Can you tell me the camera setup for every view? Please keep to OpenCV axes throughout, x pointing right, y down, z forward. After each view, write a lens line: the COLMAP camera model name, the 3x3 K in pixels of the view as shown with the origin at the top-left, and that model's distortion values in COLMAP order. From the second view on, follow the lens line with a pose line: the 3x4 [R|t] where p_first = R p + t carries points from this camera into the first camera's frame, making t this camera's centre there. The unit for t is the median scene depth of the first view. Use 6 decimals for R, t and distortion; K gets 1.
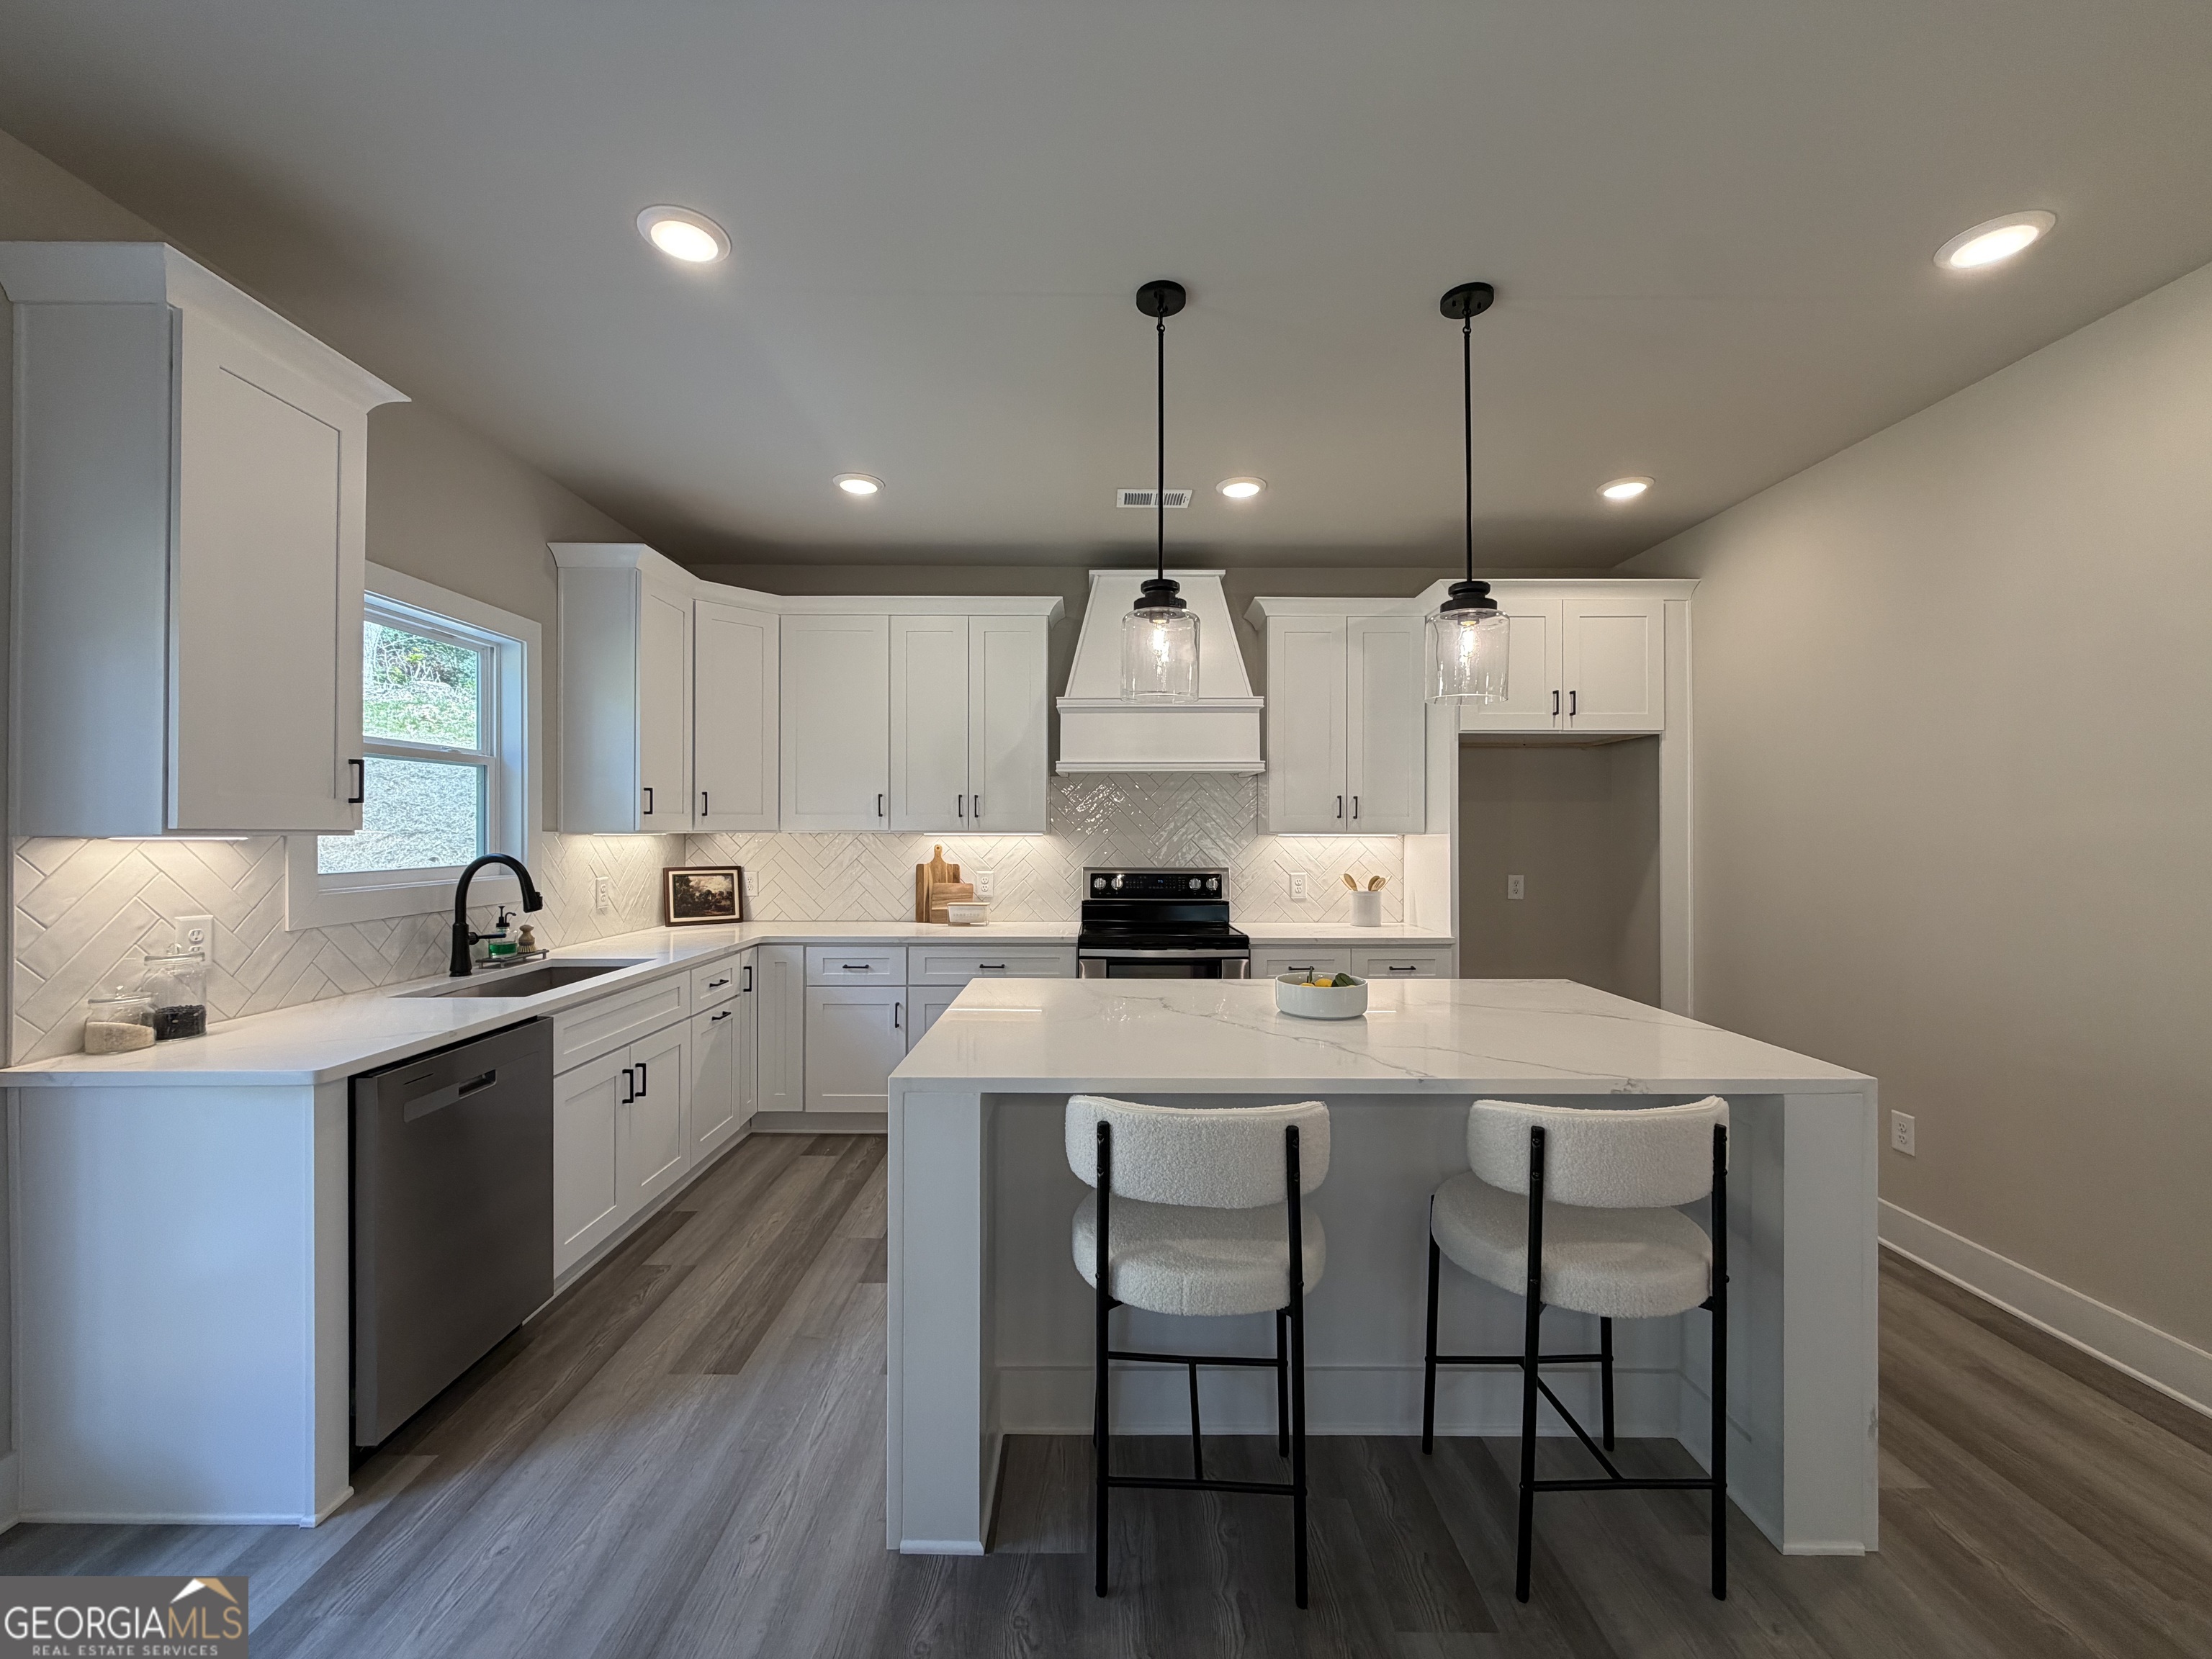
lens RADIAL K [[884.8, 0, 1107.8], [0, 884.8, 841.4], [0, 0, 1]] dist [0.001030, 0.000024]
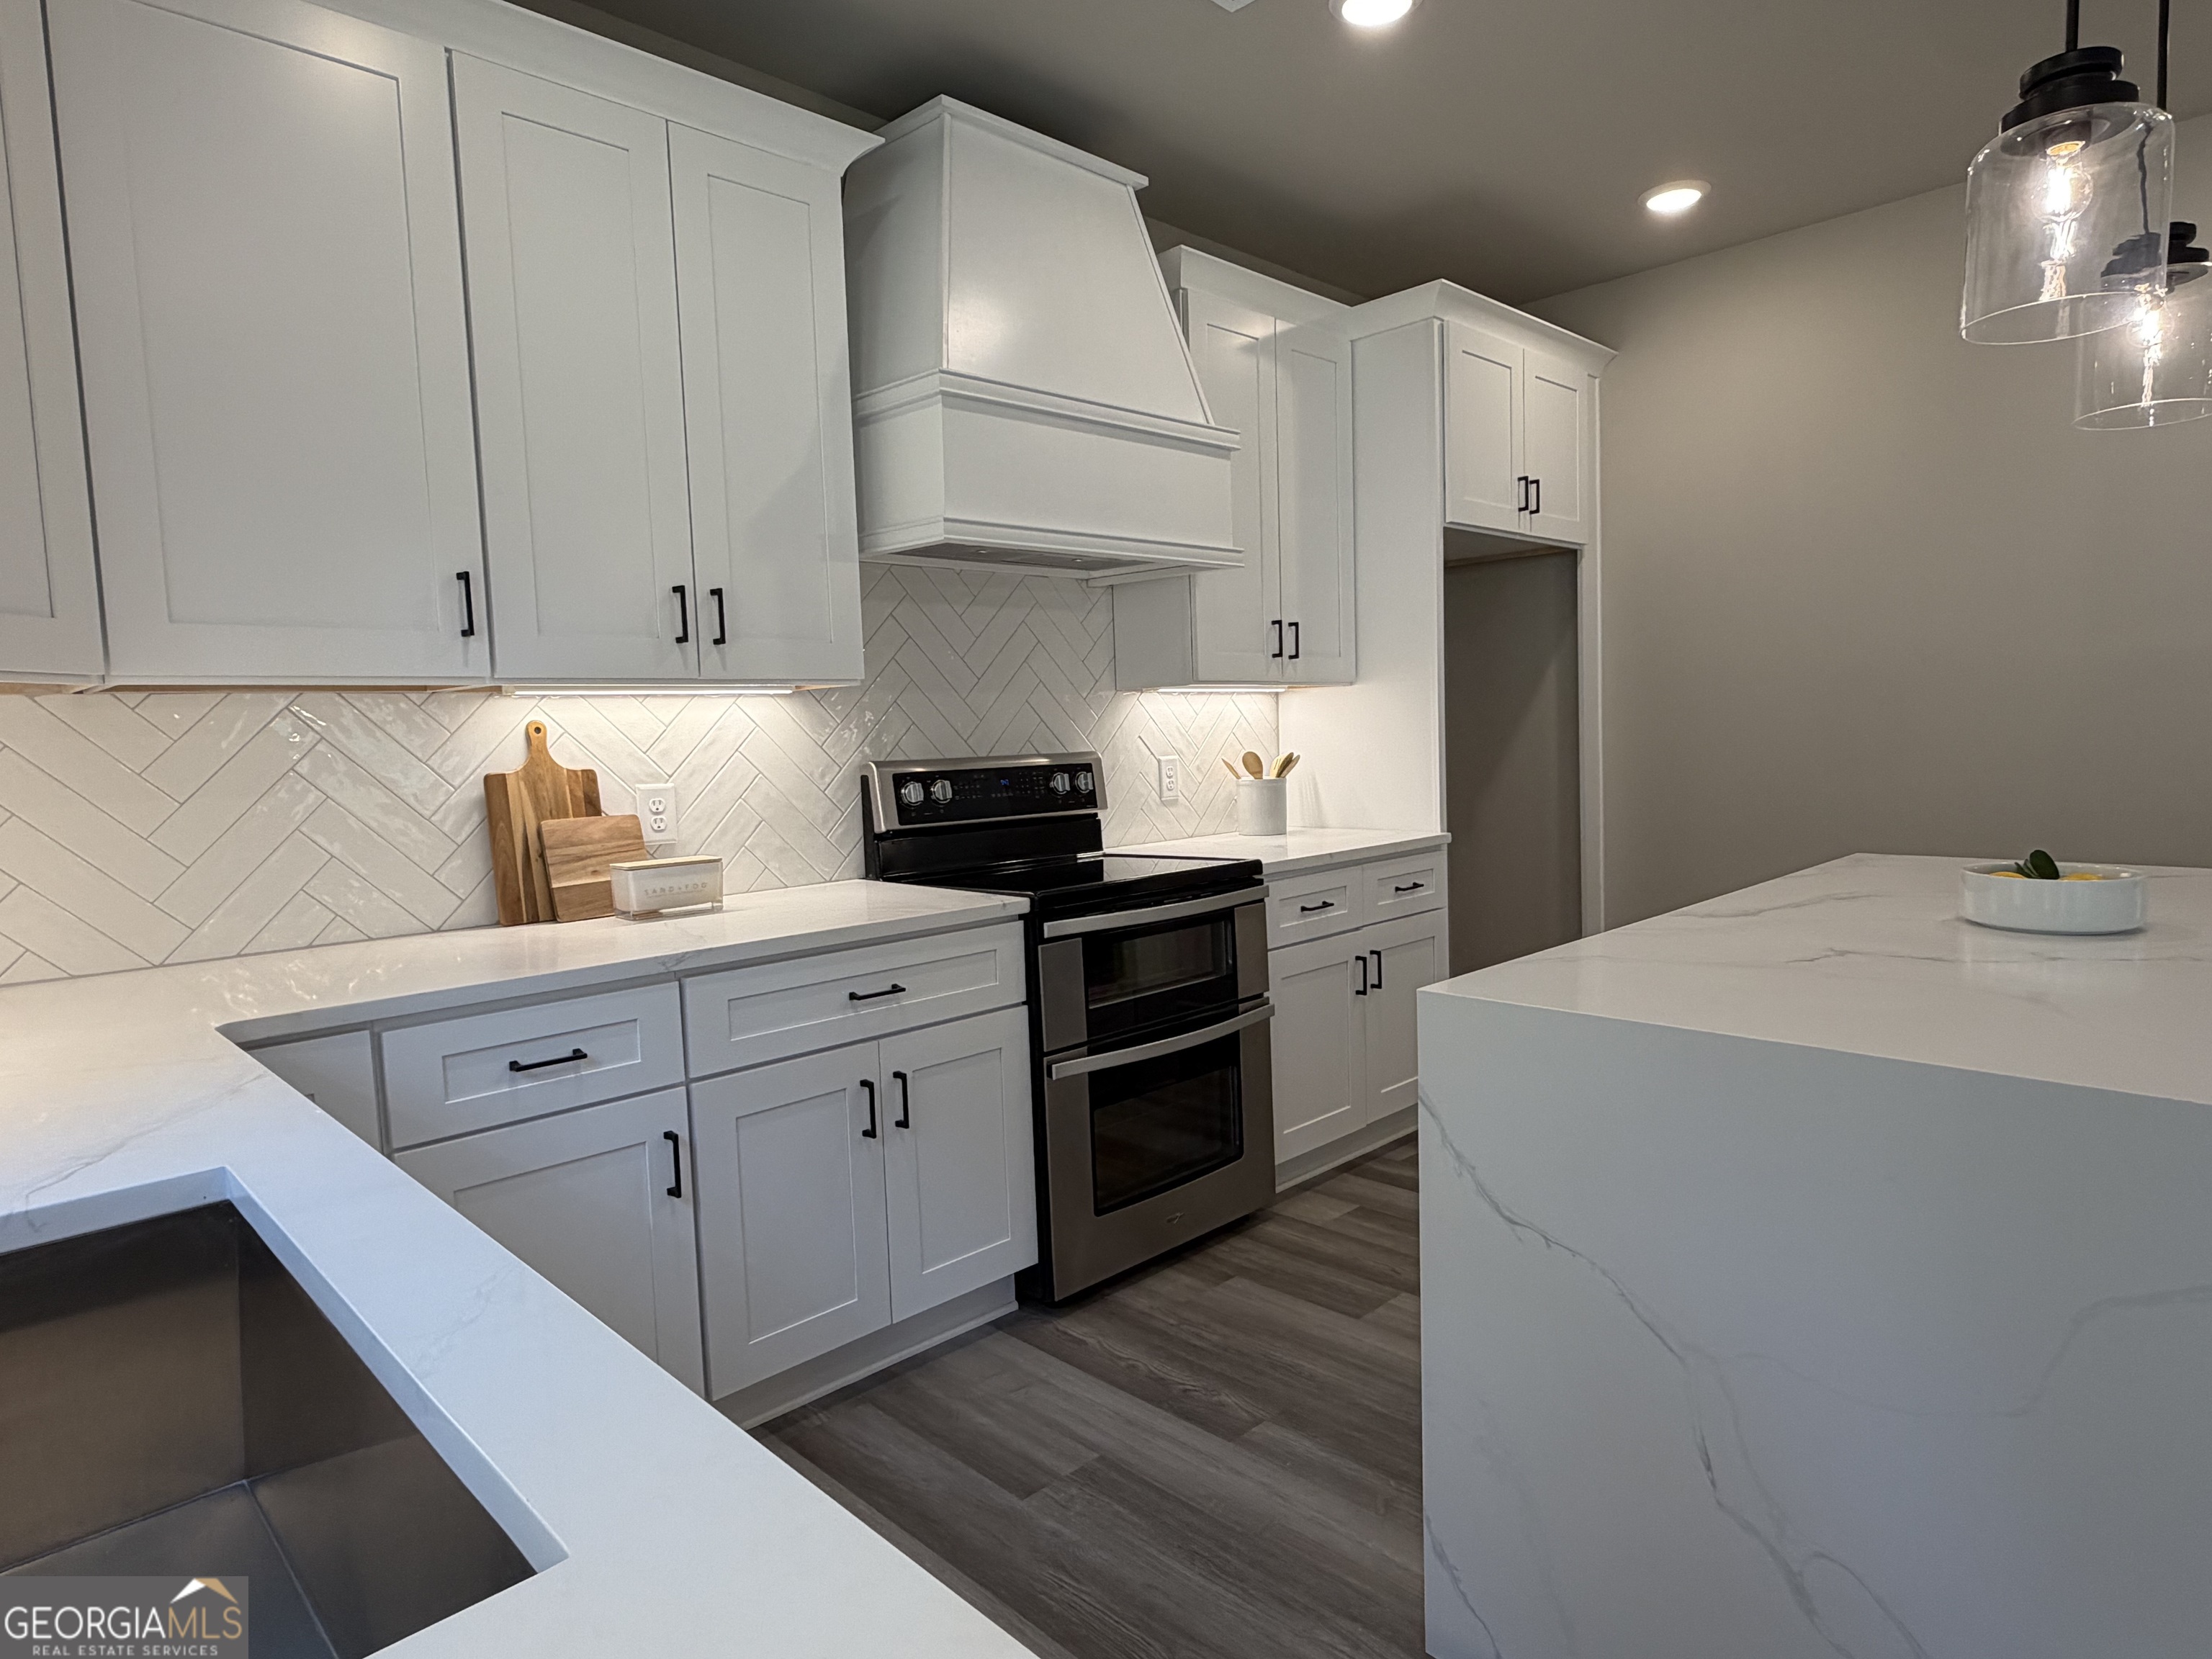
lens RADIAL K [[1266.8, 0, 1107.0], [0, 1266.8, 837.6], [0, 0, 1]] dist [-0.000243, 0.000713]
pose [[0.713162, -0.085427, 0.695774, -0.414065], [0.041049, 0.995933, 0.080206, 0.020803], [-0.699796, -0.028639, 0.713768, 0.437740]]
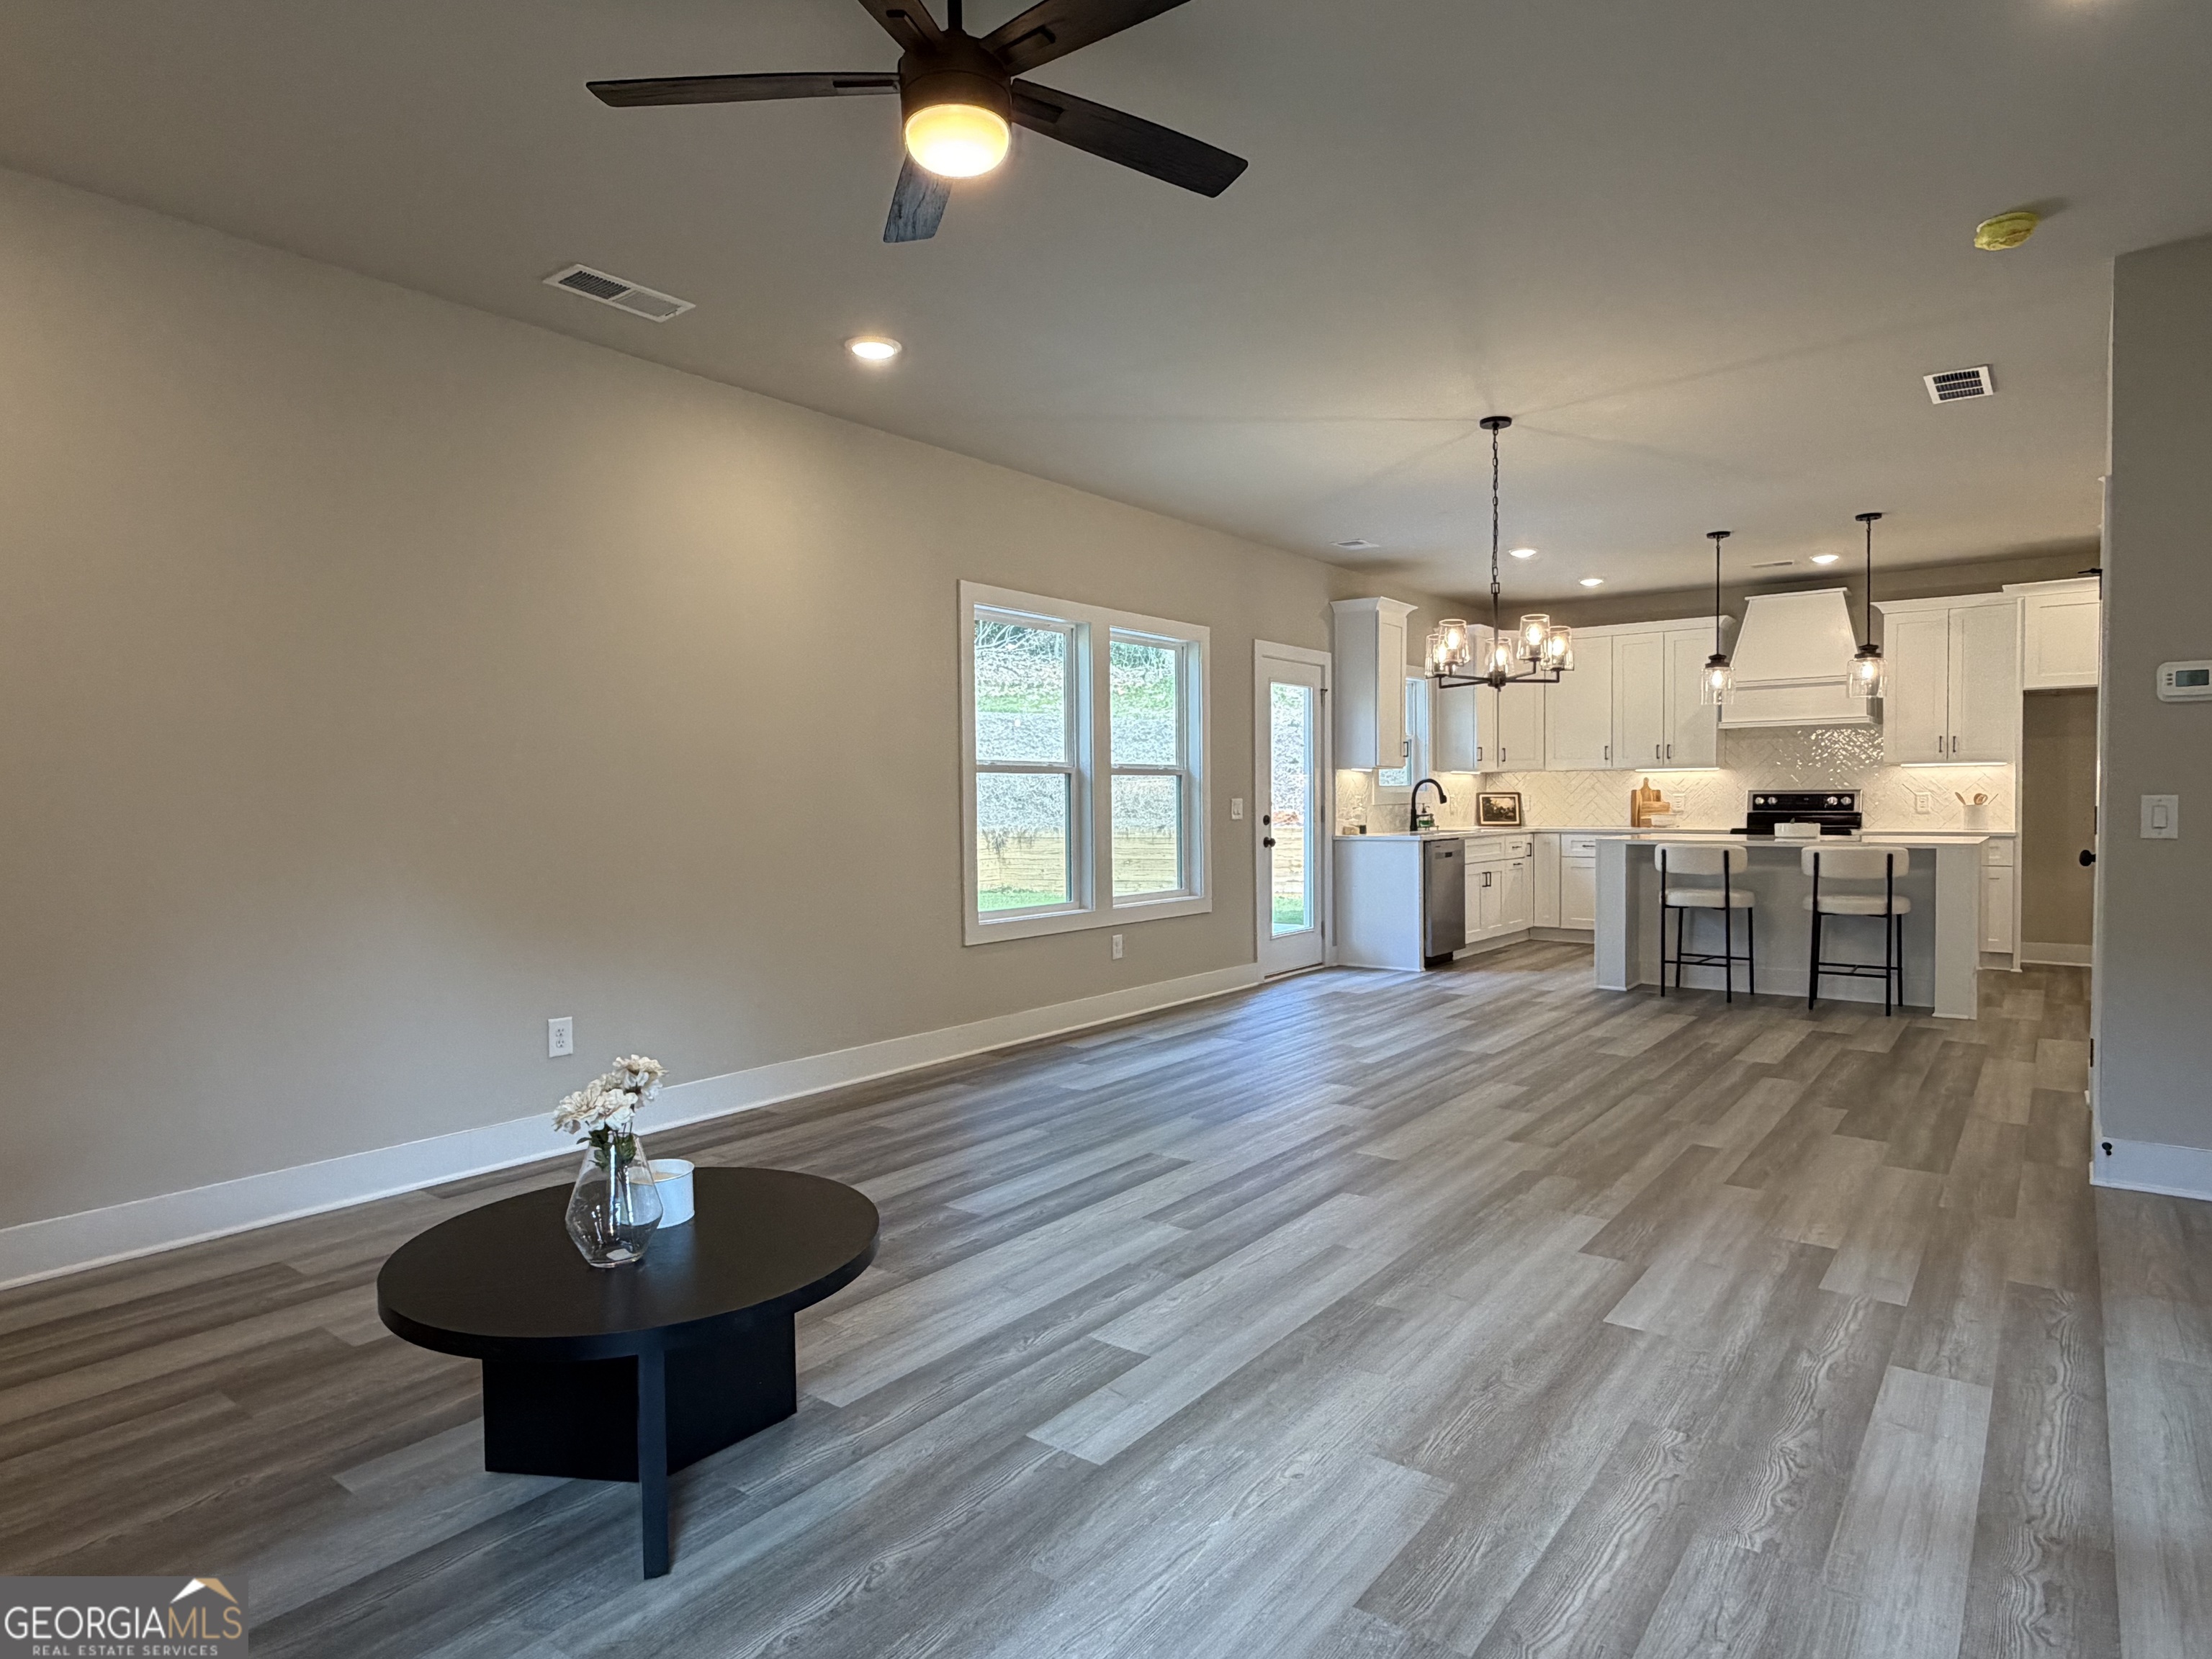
lens RADIAL K [[1266.8, 0, 1112.9], [0, 1266.8, 840.1], [0, 0, 1]] dist [-0.000243, 0.000713]
pose [[0.795934, 0.012158, -0.605261, 0.416174], [0.003185, 0.999700, 0.024270, 0.058664], [0.605375, -0.021245, 0.795657, -1.355828]]
